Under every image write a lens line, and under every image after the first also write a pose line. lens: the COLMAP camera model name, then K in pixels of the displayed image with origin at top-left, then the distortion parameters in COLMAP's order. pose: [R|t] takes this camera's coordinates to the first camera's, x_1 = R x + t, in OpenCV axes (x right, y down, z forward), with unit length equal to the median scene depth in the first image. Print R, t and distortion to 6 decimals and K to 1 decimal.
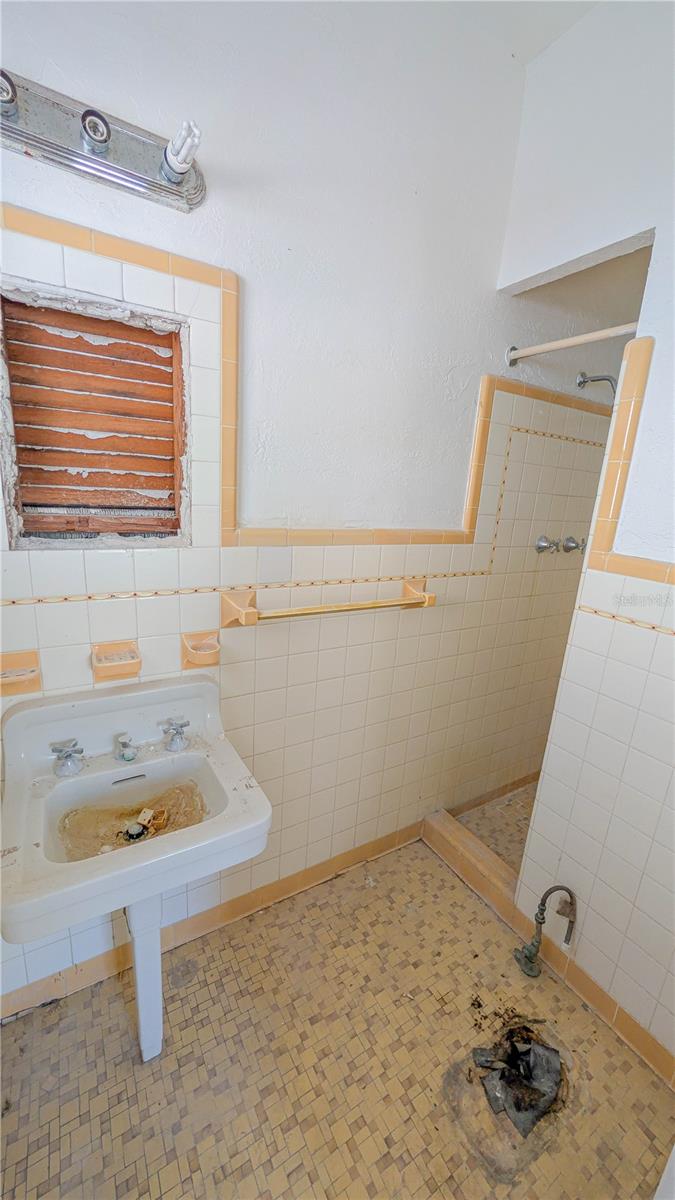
lens RADIAL K [[462.5, 0, 330.5], [0, 462.5, 597.0], [0, 0, 1]] dist [-0.018632, 0.005883]
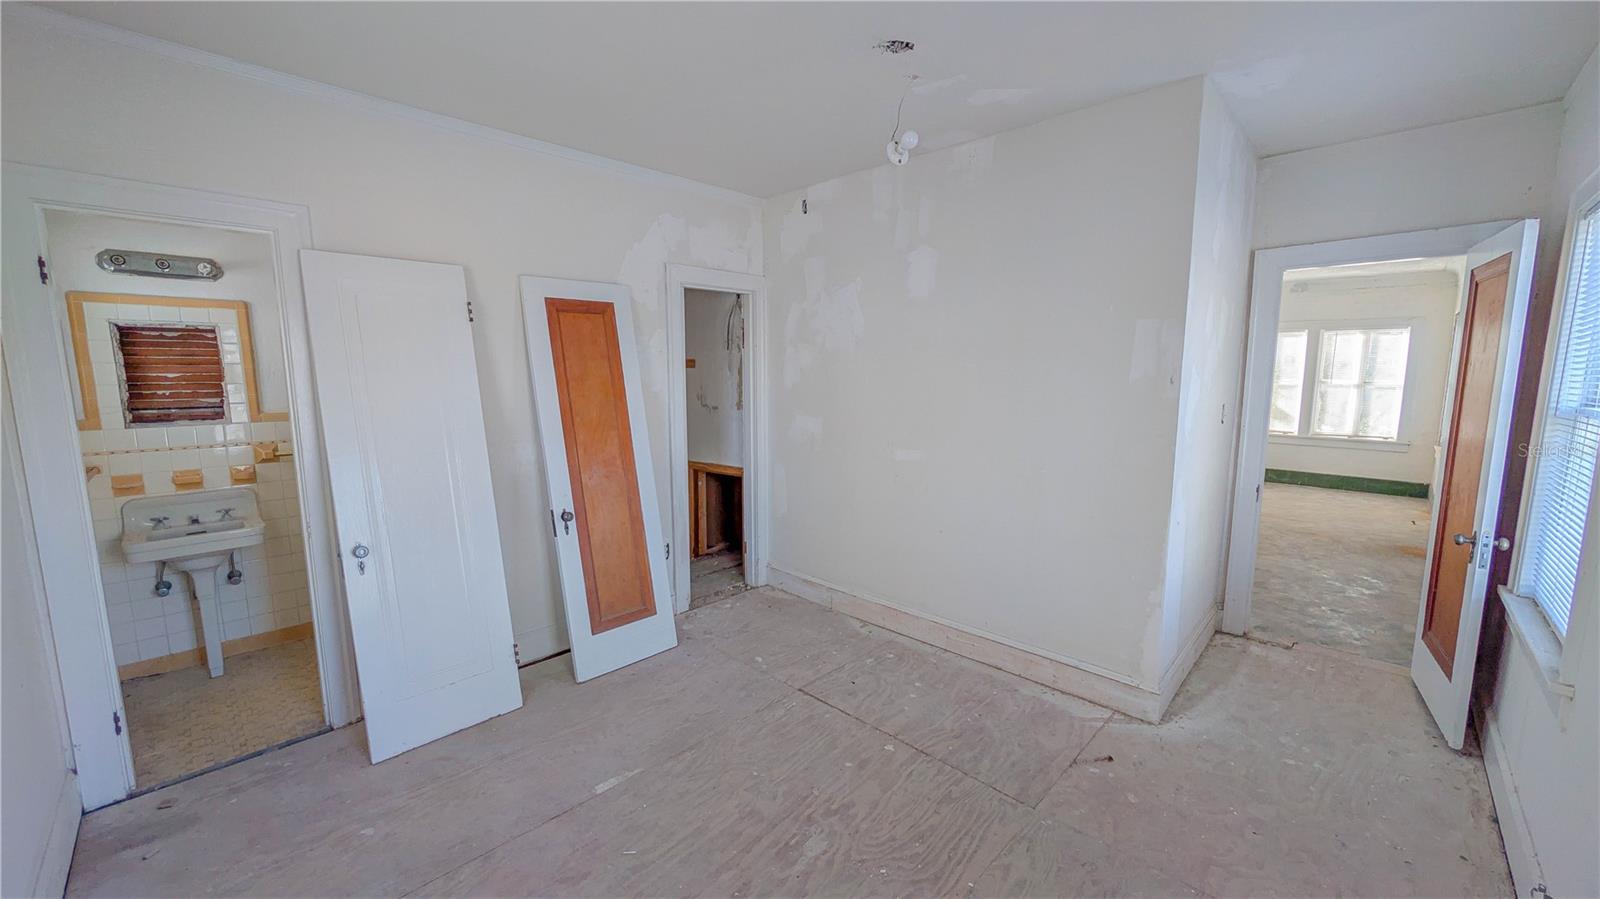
lens RADIAL K [[616.7, 0, 806.8], [0, 616.7, 452.0], [0, 0, 1]] dist [-0.018632, 0.005883]
pose [[0.960934, -0.106253, 0.255571, 1.555734], [0.135952, 0.985508, -0.101449, 0.685060], [-0.241087, 0.132231, 0.961453, -2.375631]]
